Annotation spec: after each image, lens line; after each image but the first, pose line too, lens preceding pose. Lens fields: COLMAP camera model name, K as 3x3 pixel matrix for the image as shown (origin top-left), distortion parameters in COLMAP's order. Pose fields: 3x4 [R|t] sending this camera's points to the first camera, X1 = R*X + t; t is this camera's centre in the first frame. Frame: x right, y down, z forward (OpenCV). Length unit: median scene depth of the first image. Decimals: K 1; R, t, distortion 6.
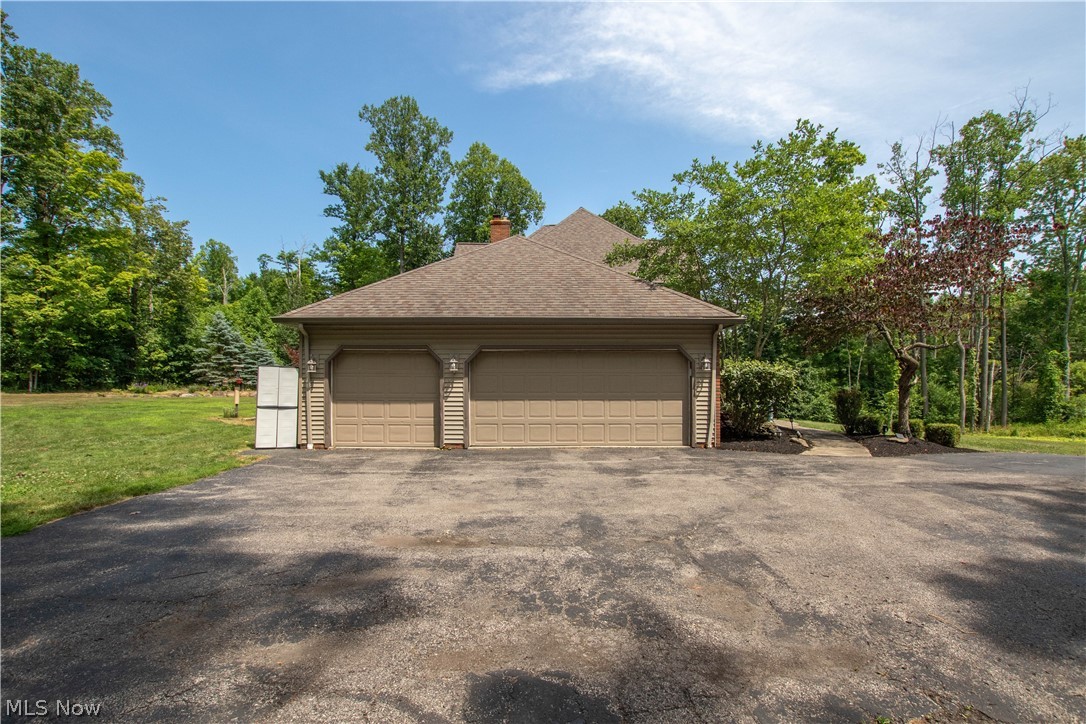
lens RADIAL K [[501.5, 0, 543.3], [0, 501.5, 373.4], [0, 0, 1]] dist [-0.036161, 0.006412]
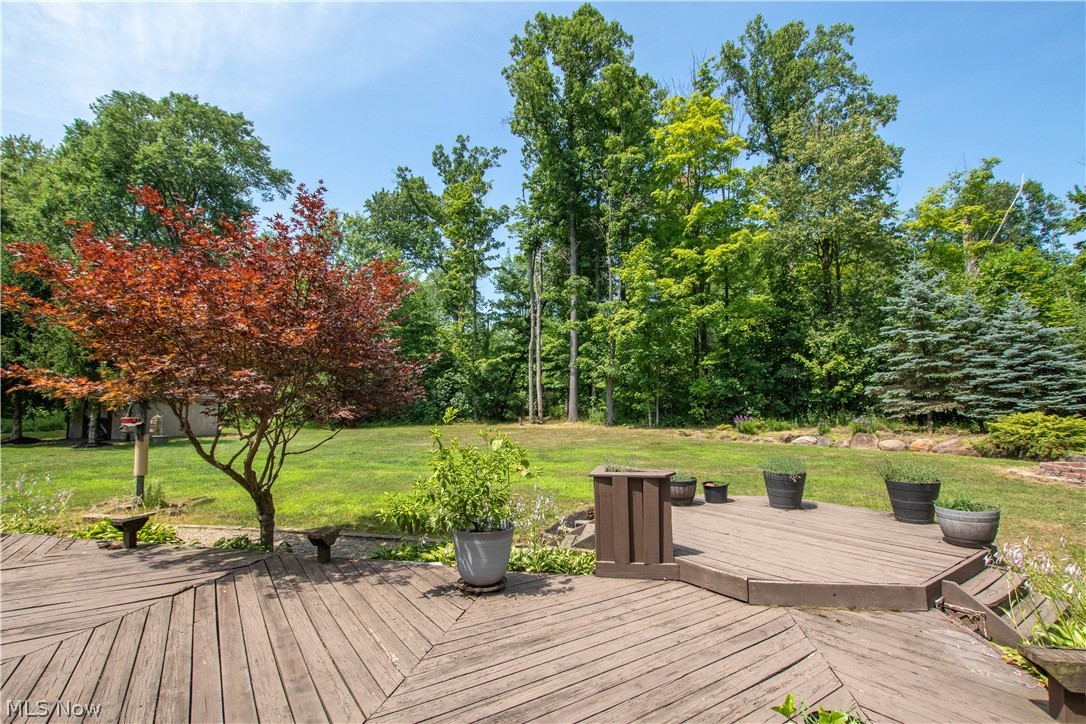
lens RADIAL K [[501.5, 0, 543.3], [0, 501.5, 373.4], [0, 0, 1]] dist [-0.036161, 0.006412]
pose [[-0.195977, -0.074852, -0.977748, -0.168127], [0.024609, 0.996393, -0.081212, 0.011955], [0.980300, -0.039977, -0.193428, 0.905728]]
